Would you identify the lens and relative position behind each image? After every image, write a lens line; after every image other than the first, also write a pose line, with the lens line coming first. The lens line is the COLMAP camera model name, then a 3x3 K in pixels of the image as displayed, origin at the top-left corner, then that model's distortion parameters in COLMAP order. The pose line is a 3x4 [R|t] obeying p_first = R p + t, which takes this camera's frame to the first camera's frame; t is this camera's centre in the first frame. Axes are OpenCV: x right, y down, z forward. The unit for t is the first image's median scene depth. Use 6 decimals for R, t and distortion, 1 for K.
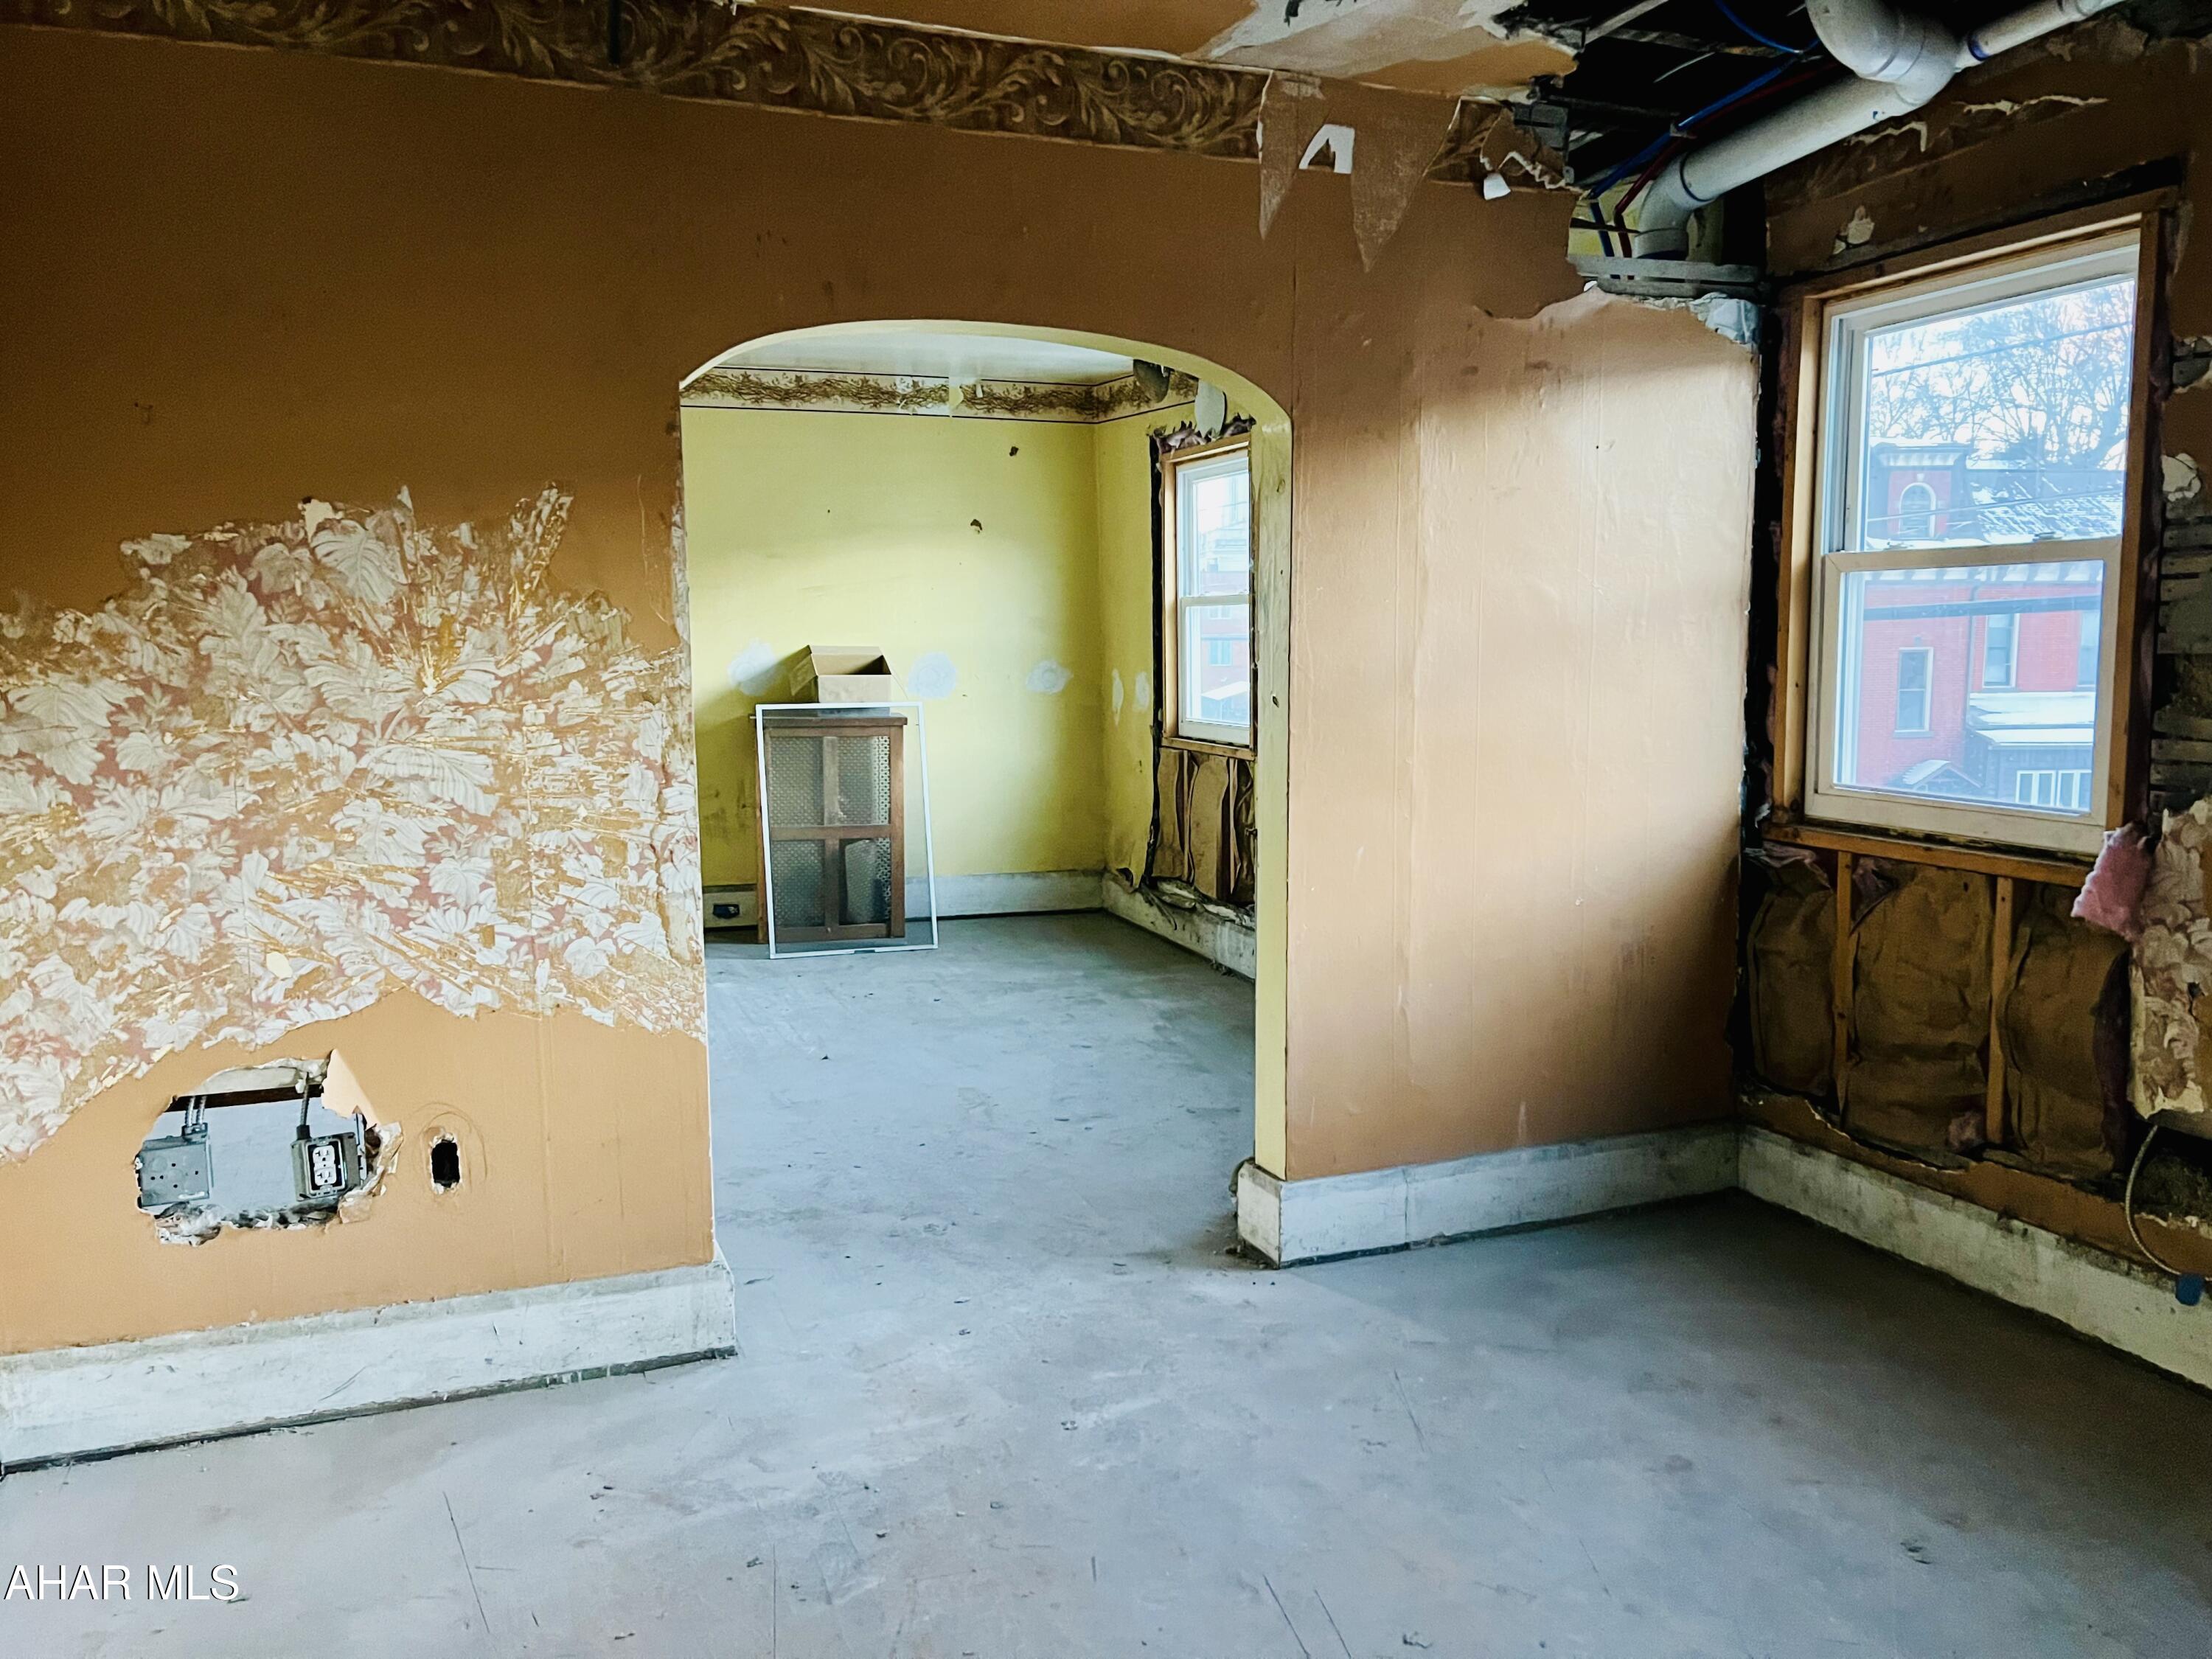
lens RADIAL K [[1644.5, 0, 1106.0], [0, 1644.5, 829.5], [0, 0, 1]] dist [0.029171, -0.007991]
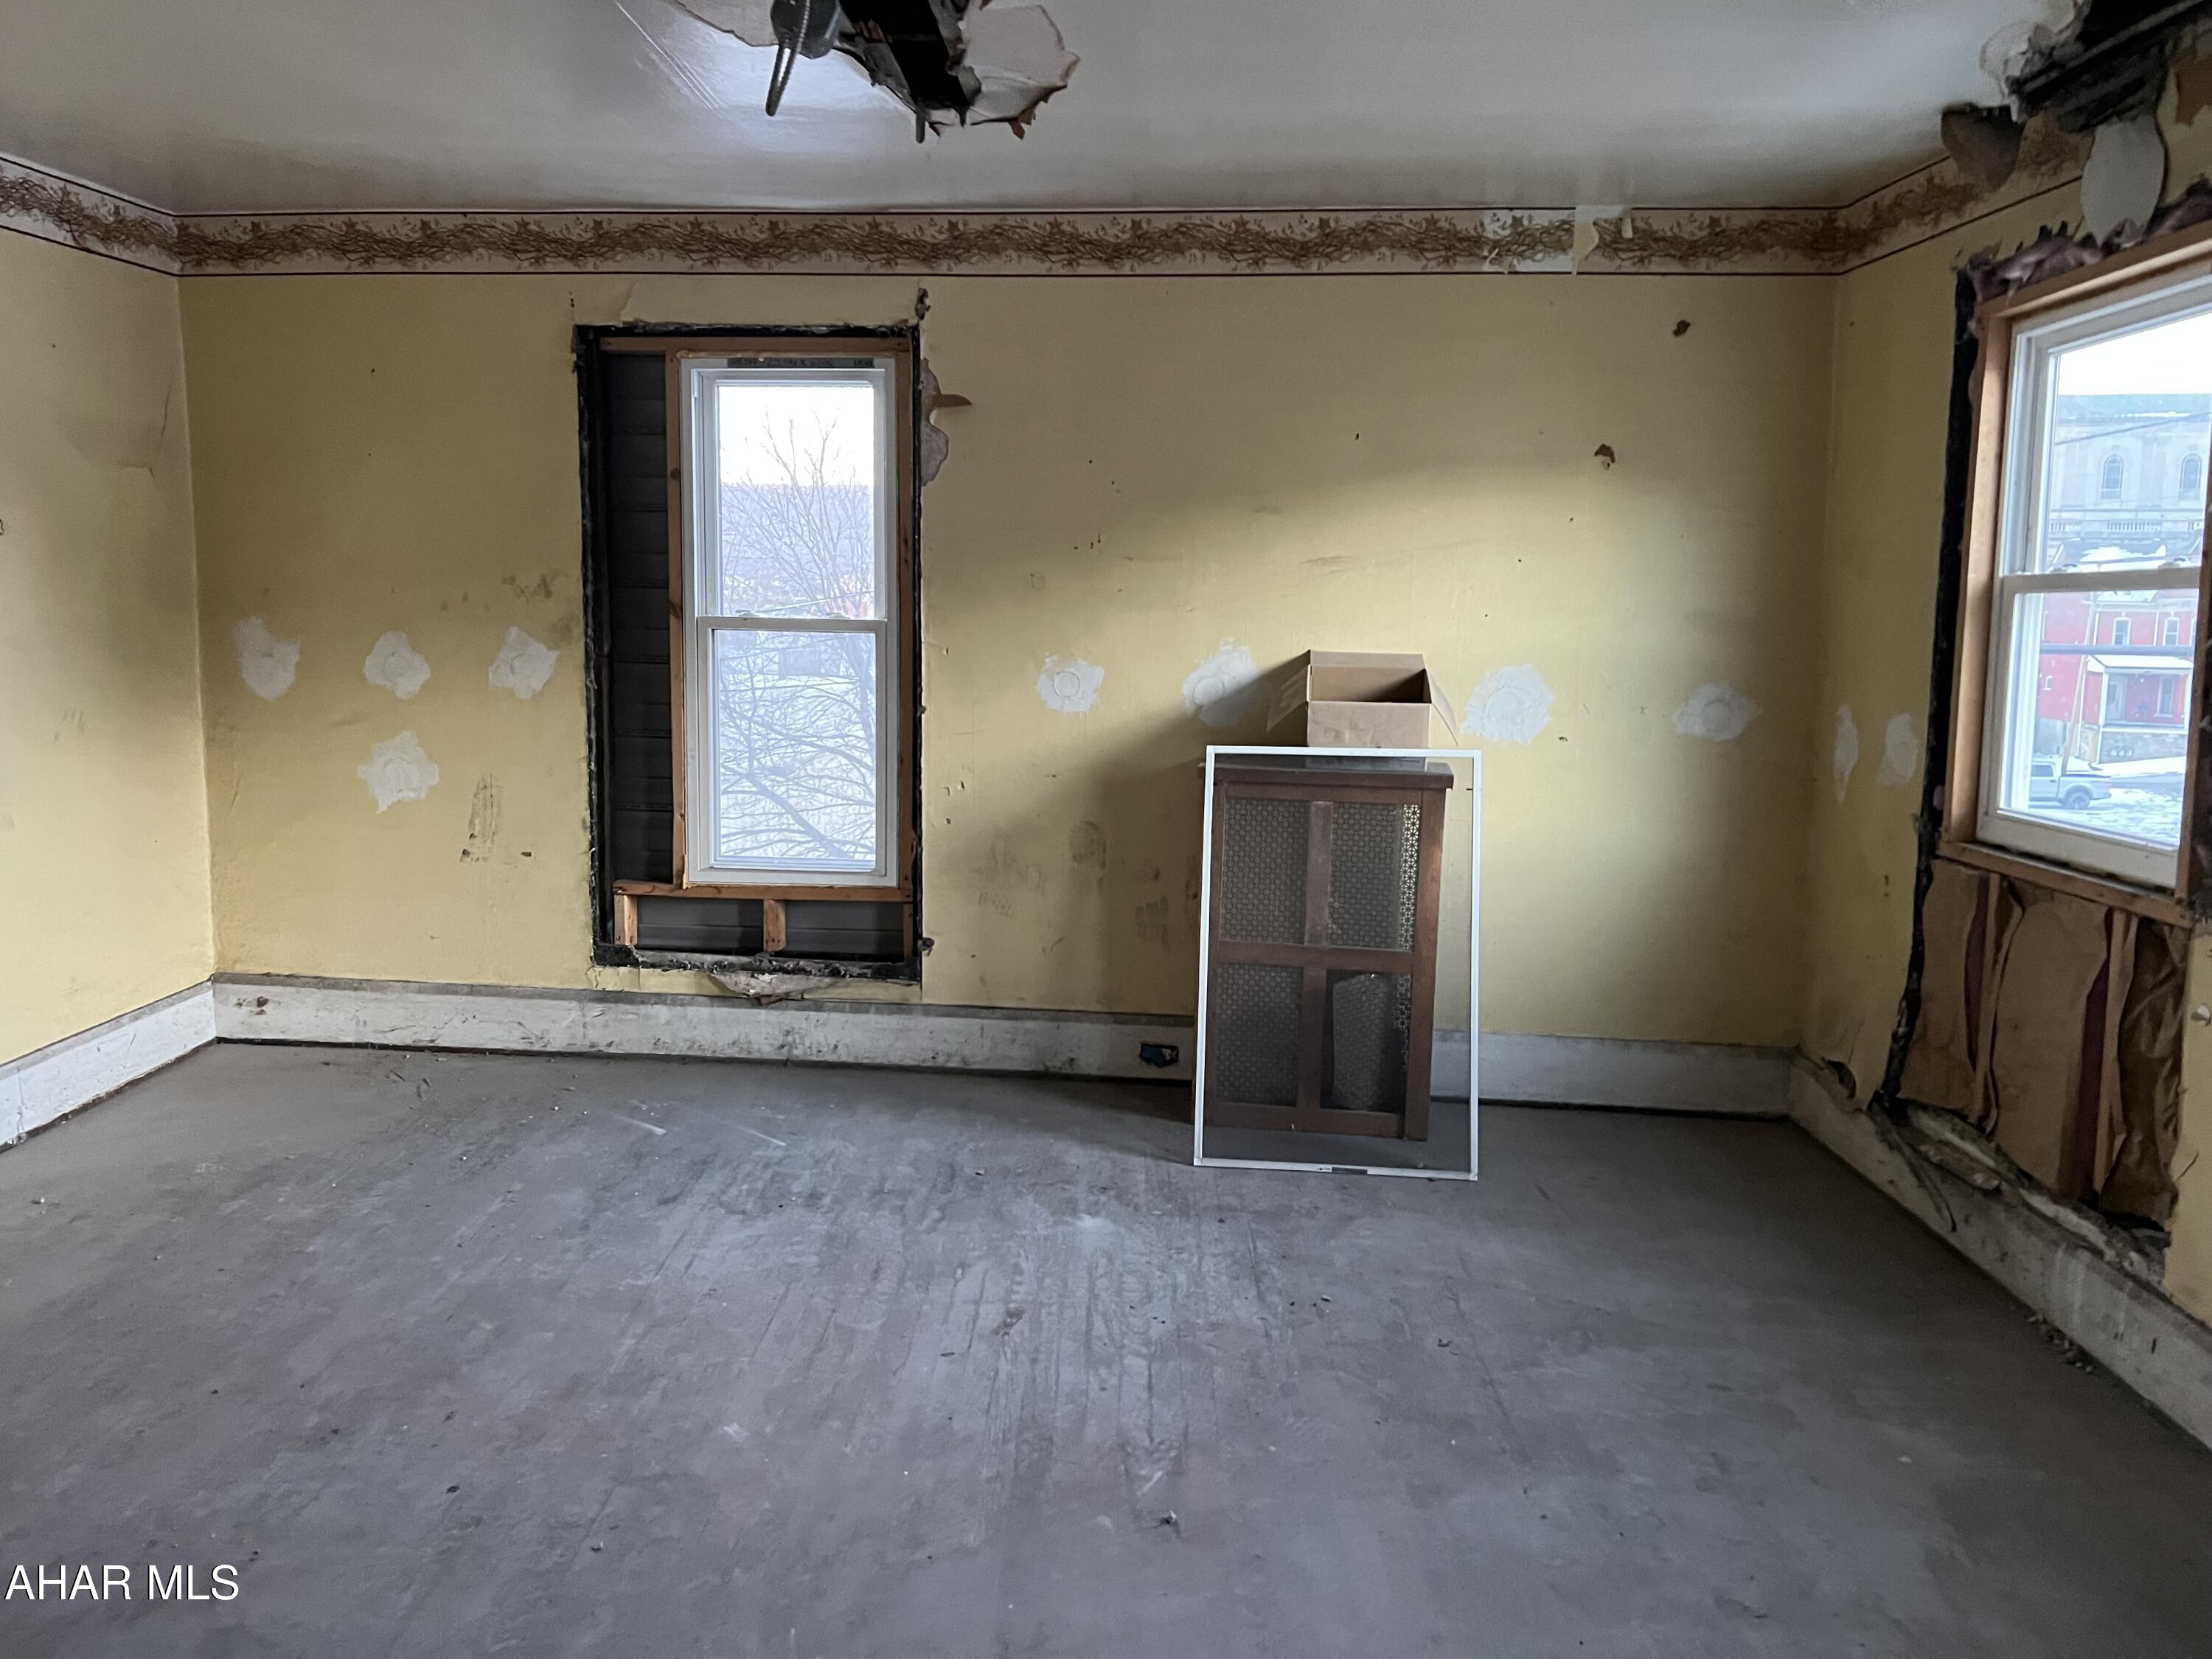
lens RADIAL K [[1677.4, 0, 1075.4], [0, 1677.4, 822.2], [0, 0, 1]] dist [0.034757, -0.001176]
pose [[0.922323, 0.066522, -0.380652, -0.015306], [-0.067809, 0.997648, 0.010044, -0.048220], [0.380424, 0.016548, 0.924664, 0.388705]]
